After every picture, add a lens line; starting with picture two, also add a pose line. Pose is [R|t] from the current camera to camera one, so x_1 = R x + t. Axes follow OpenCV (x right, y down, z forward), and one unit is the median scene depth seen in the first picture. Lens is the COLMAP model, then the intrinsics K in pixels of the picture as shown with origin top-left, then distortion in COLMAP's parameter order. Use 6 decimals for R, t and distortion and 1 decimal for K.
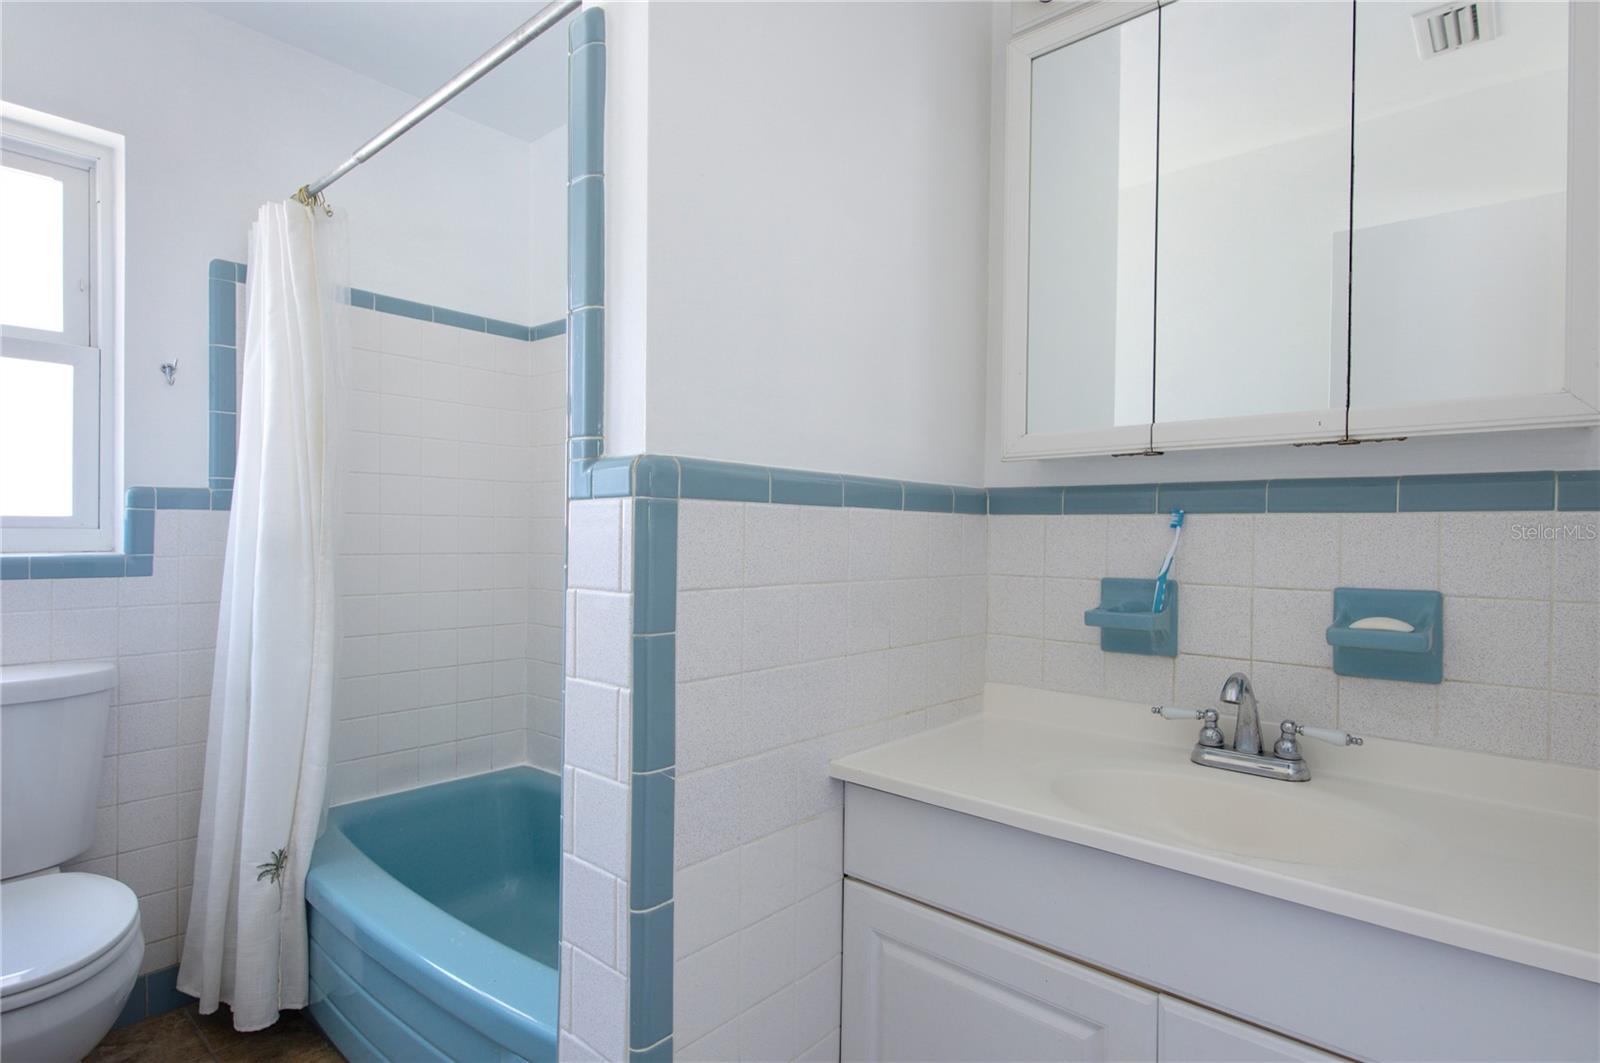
lens RADIAL K [[844.9, 0, 805.3], [0, 844.9, 539.7], [0, 0, 1]] dist [0.034877, -0.012489]
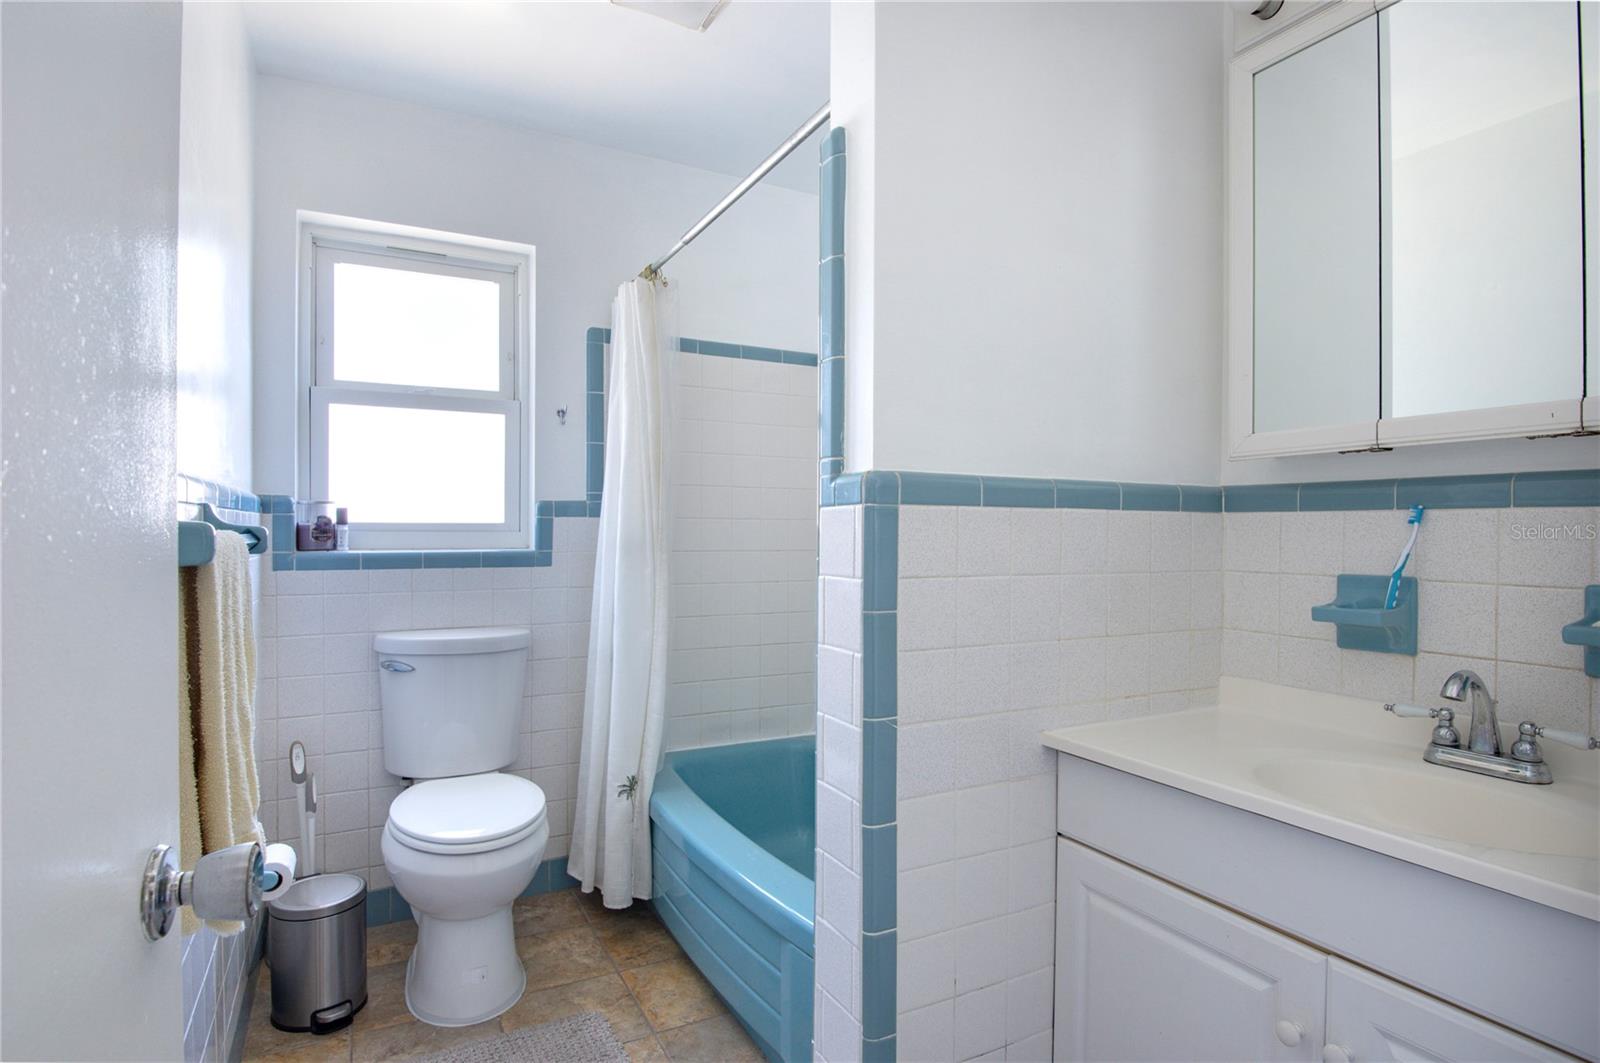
lens RADIAL K [[844.9, 0, 798.6], [0, 844.9, 530.6], [0, 0, 1]] dist [0.034877, -0.012489]
pose [[0.935669, -0.006948, -0.352810, 0.115805], [0.003403, 0.999937, -0.010669, 0.002189], [0.352862, 0.008782, 0.935634, -0.173032]]
